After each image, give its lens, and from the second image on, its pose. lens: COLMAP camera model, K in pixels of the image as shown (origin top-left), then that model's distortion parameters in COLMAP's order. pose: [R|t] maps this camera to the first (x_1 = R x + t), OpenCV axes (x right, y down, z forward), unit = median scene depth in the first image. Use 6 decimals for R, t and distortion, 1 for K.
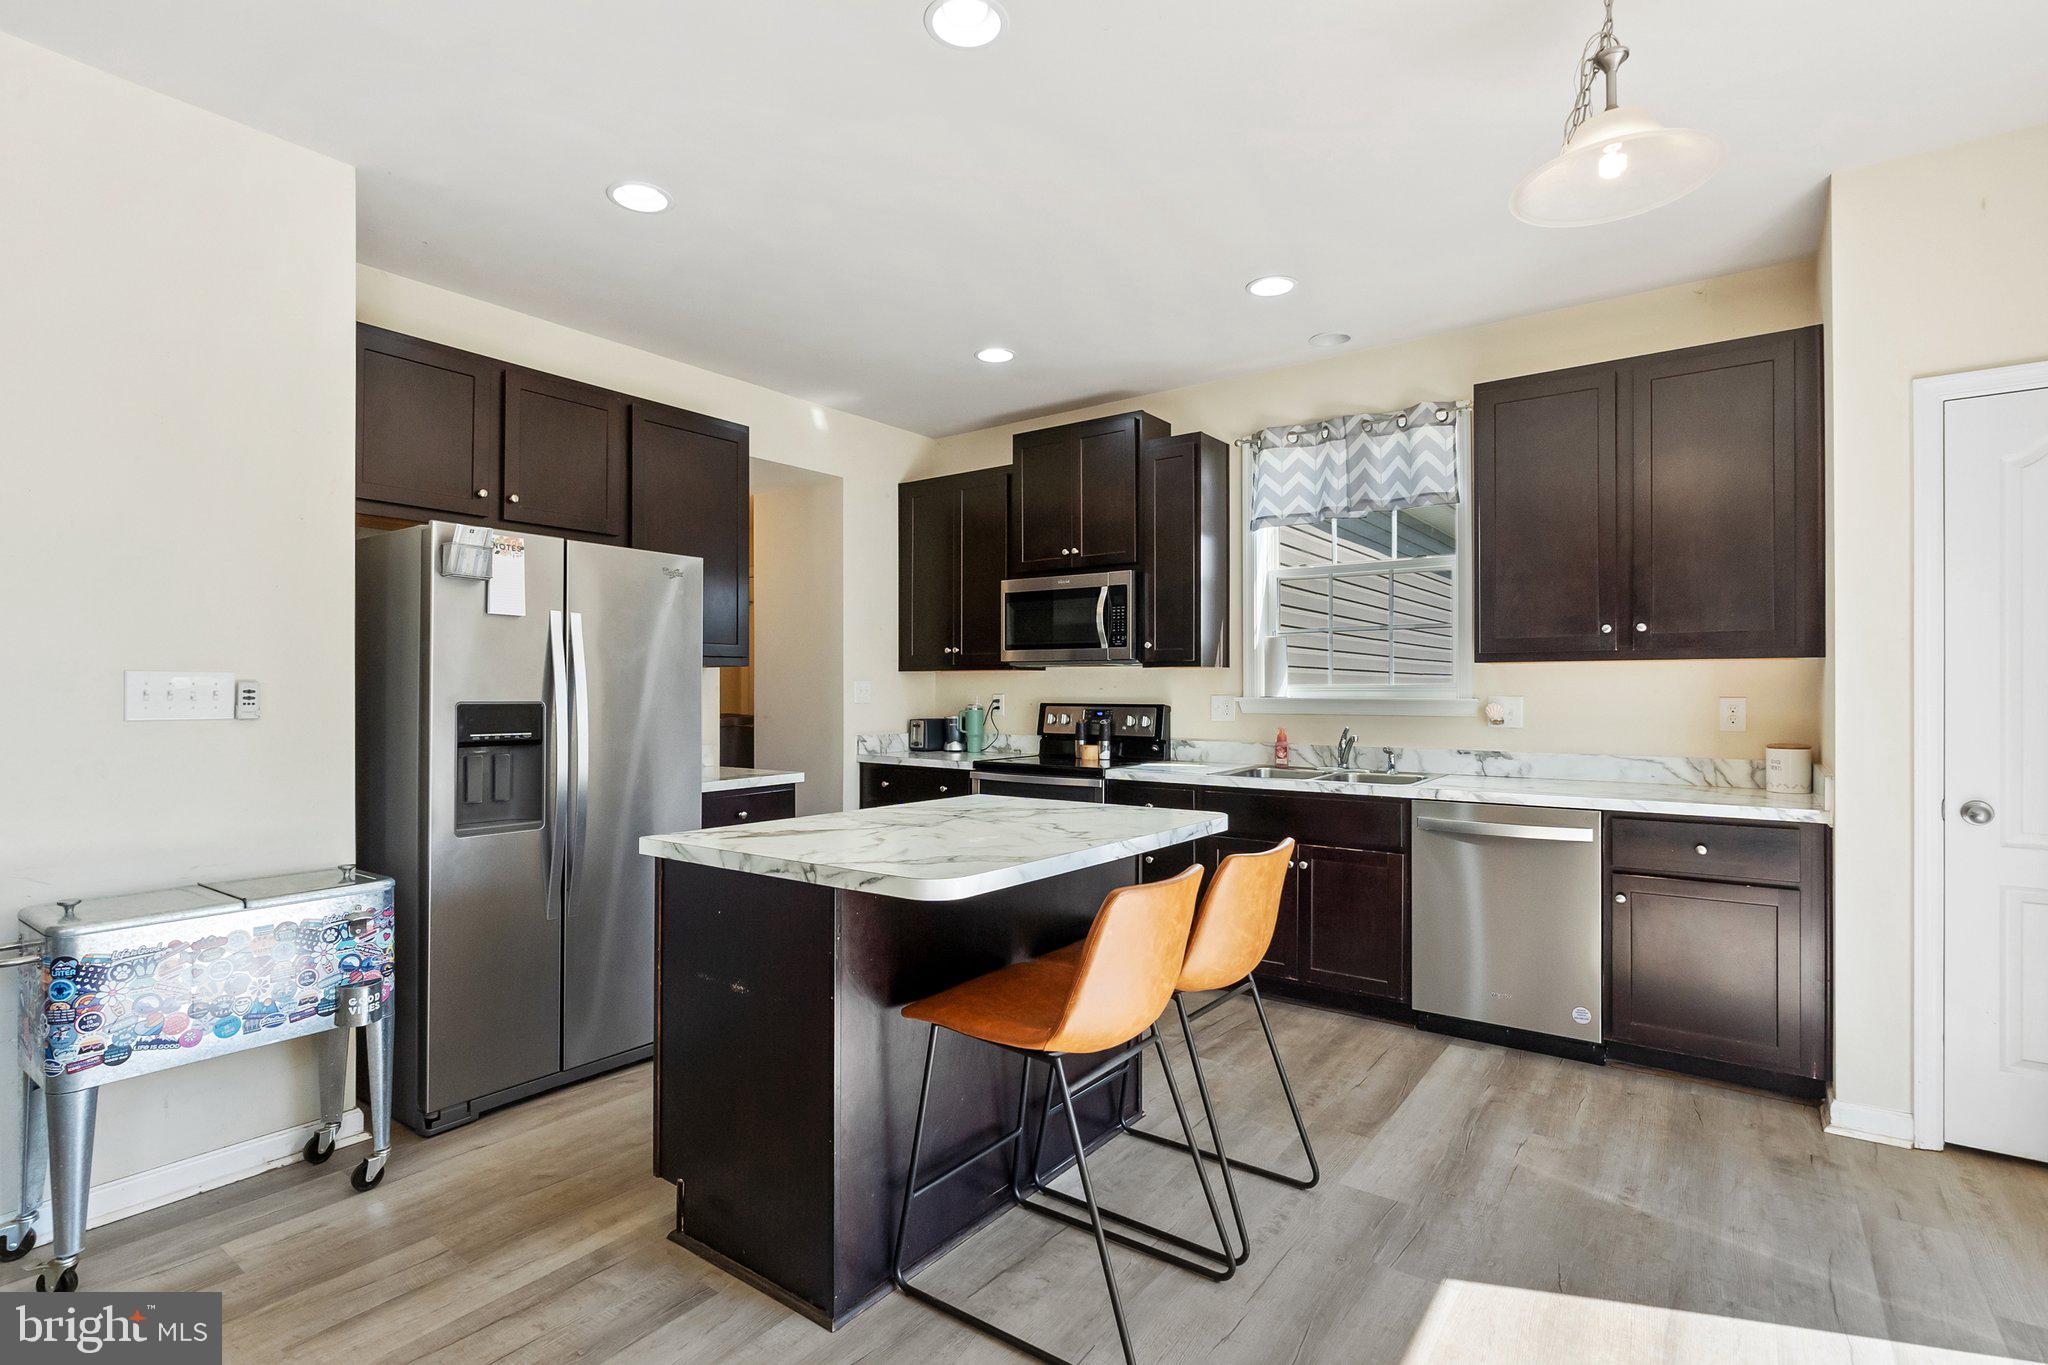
lens RADIAL K [[998.0, 0, 1028.9], [0, 998.0, 672.2], [0, 0, 1]] dist [-0.007906, -0.000517]
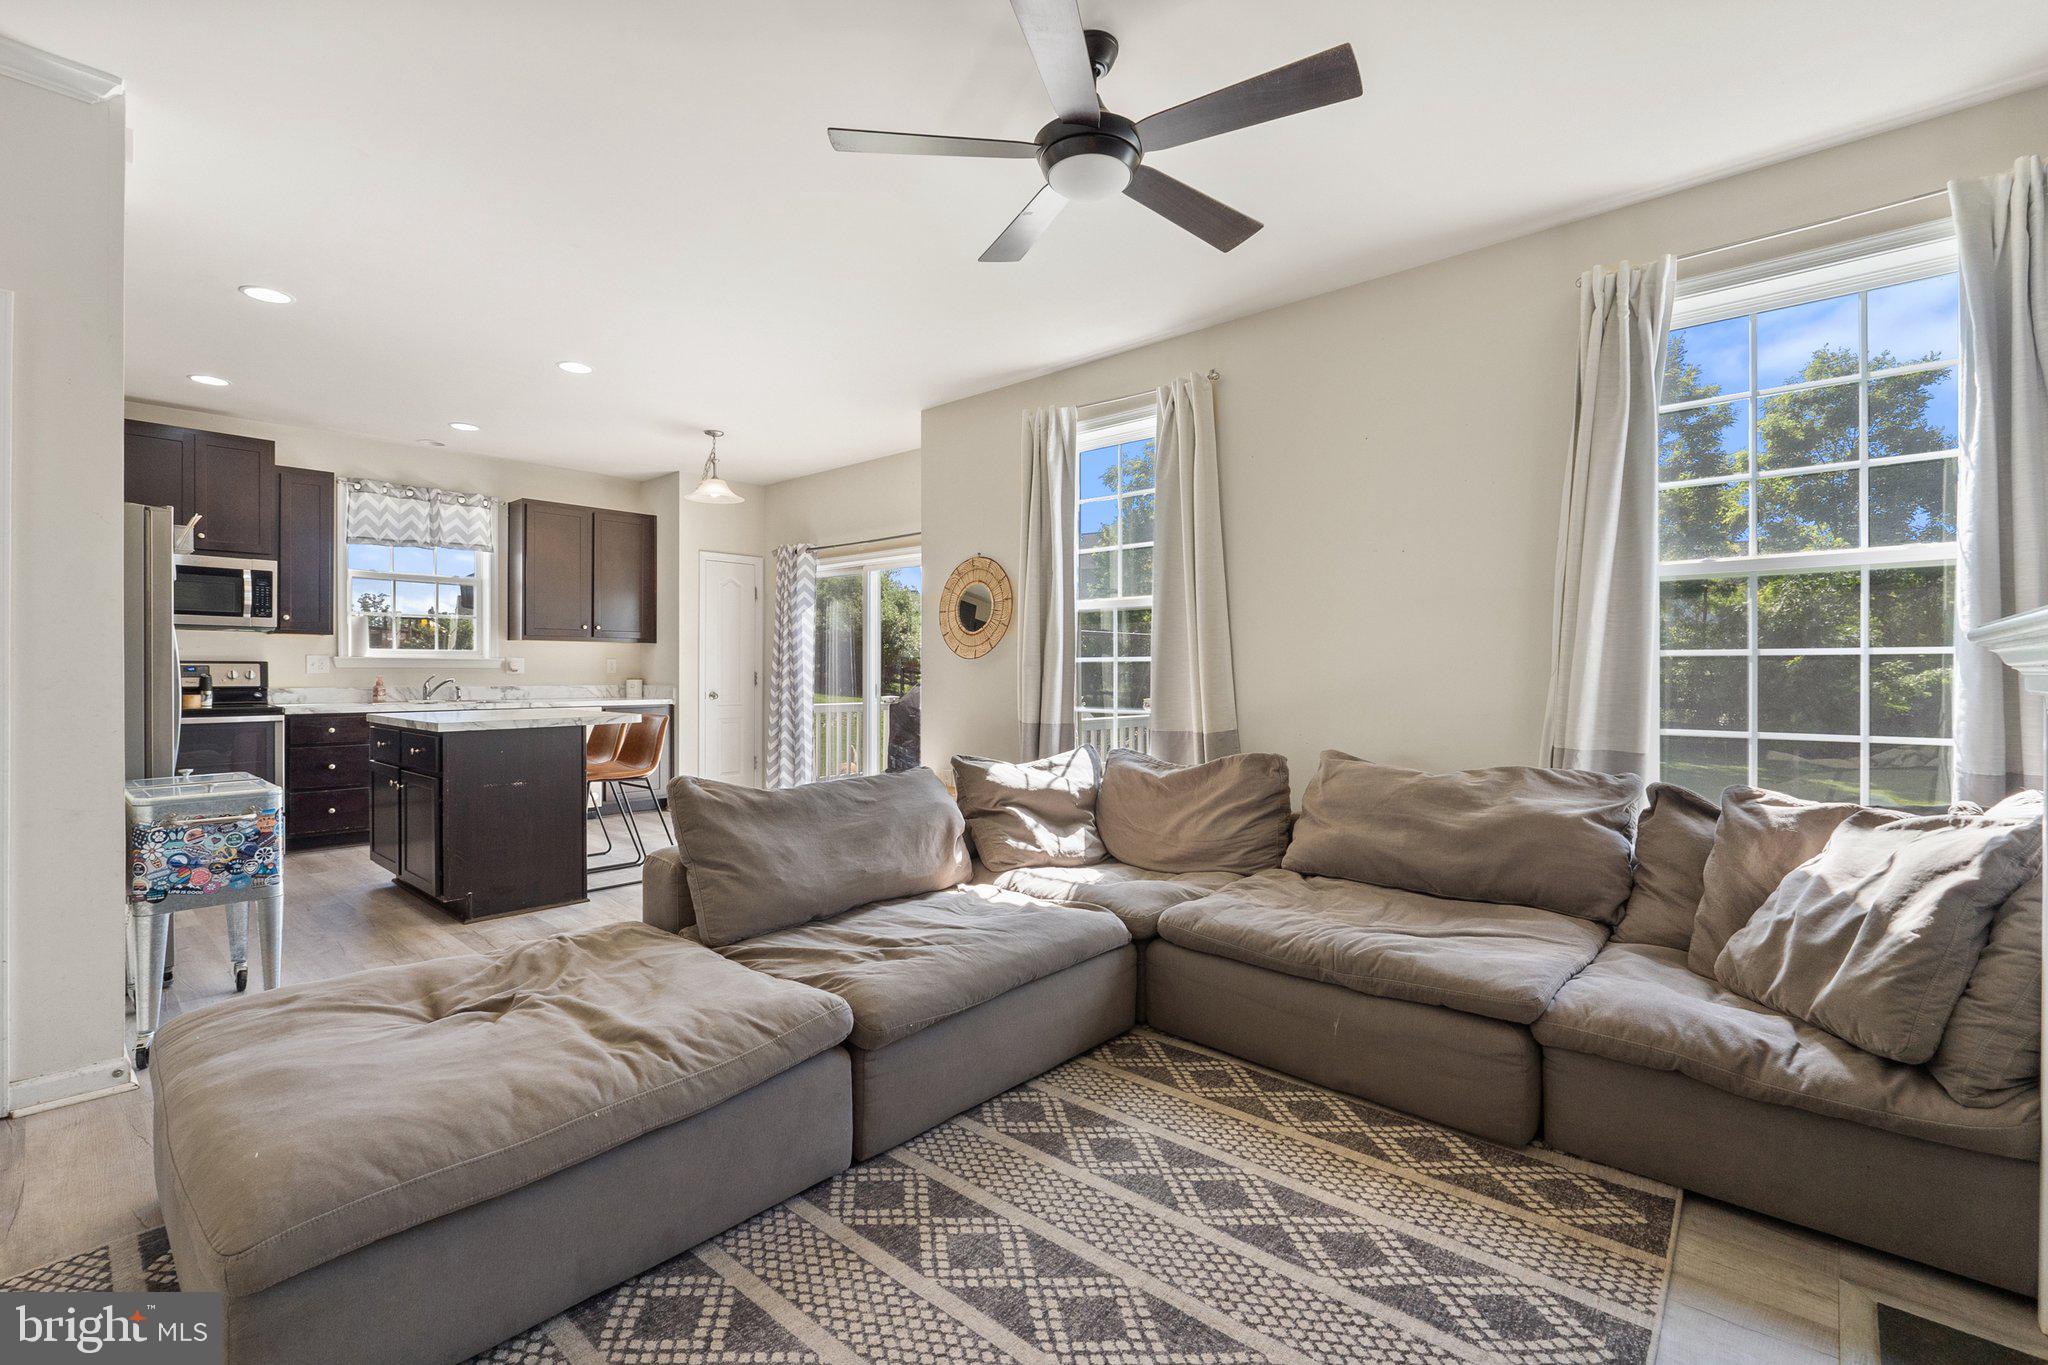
lens RADIAL K [[871.5, 0, 1004.9], [0, 871.5, 673.6], [0, 0, 1]] dist [-0.004577, -0.001646]
pose [[0.113700, -0.005683, 0.993499, -1.020828], [-0.021984, 0.999724, 0.008235, 0.019626], [-0.993272, -0.022778, 0.113544, -0.126645]]
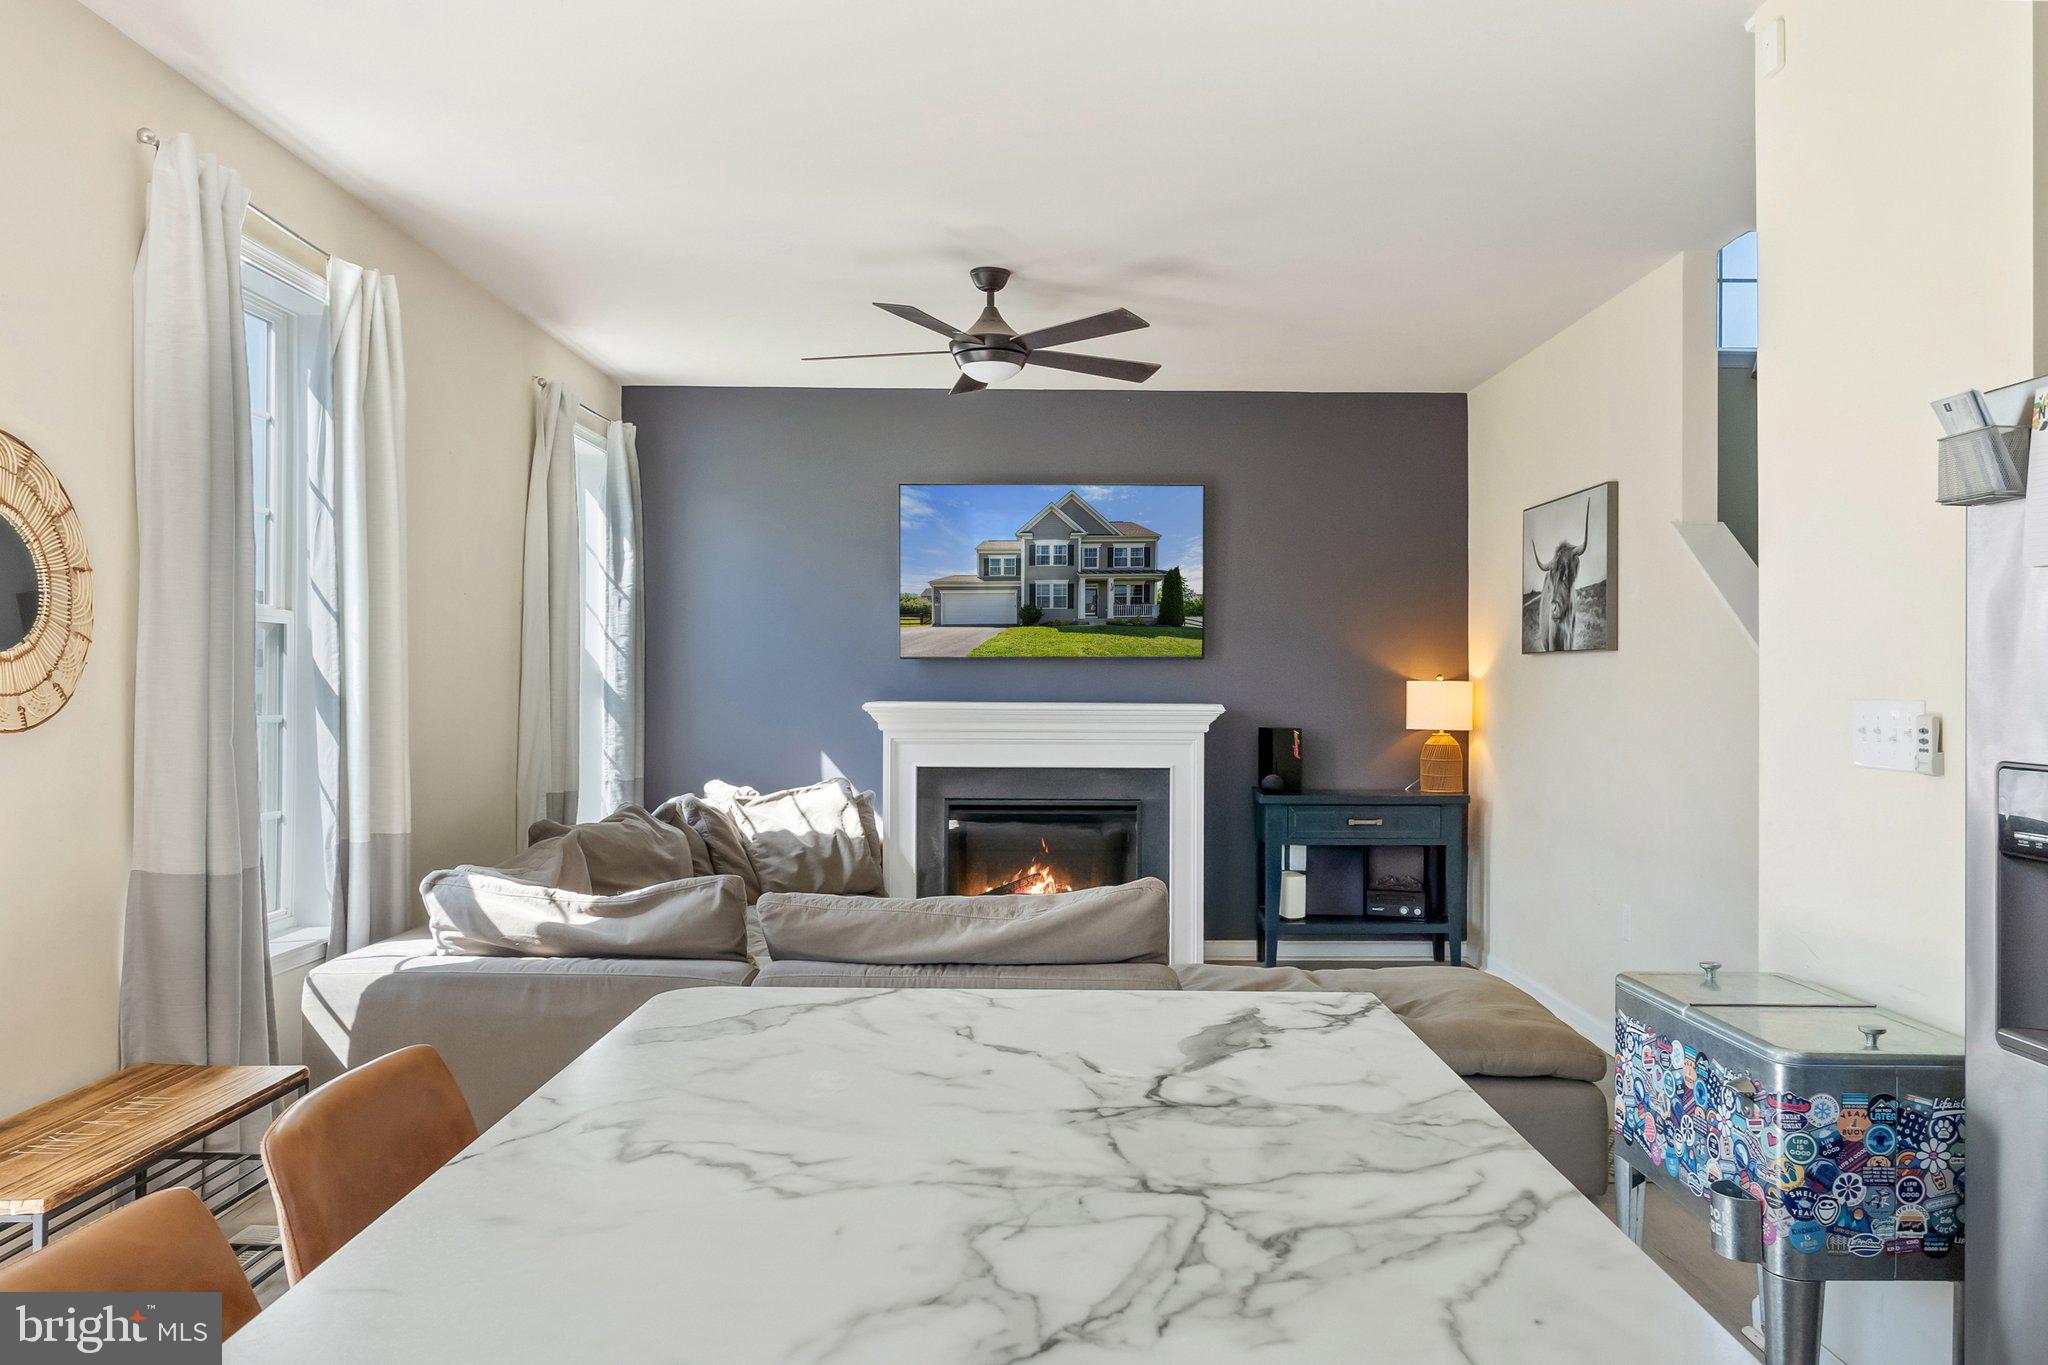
lens RADIAL K [[1492.0, 0, 1047.6], [0, 1492.0, 676.8], [0, 0, 1]] dist [-0.001715, -0.001962]
pose [[-0.813305, -0.010193, -0.581749, 0.139682], [0.004424, 0.999709, -0.023701, 0.003069], [0.581821, -0.021850, -0.813023, 0.868253]]
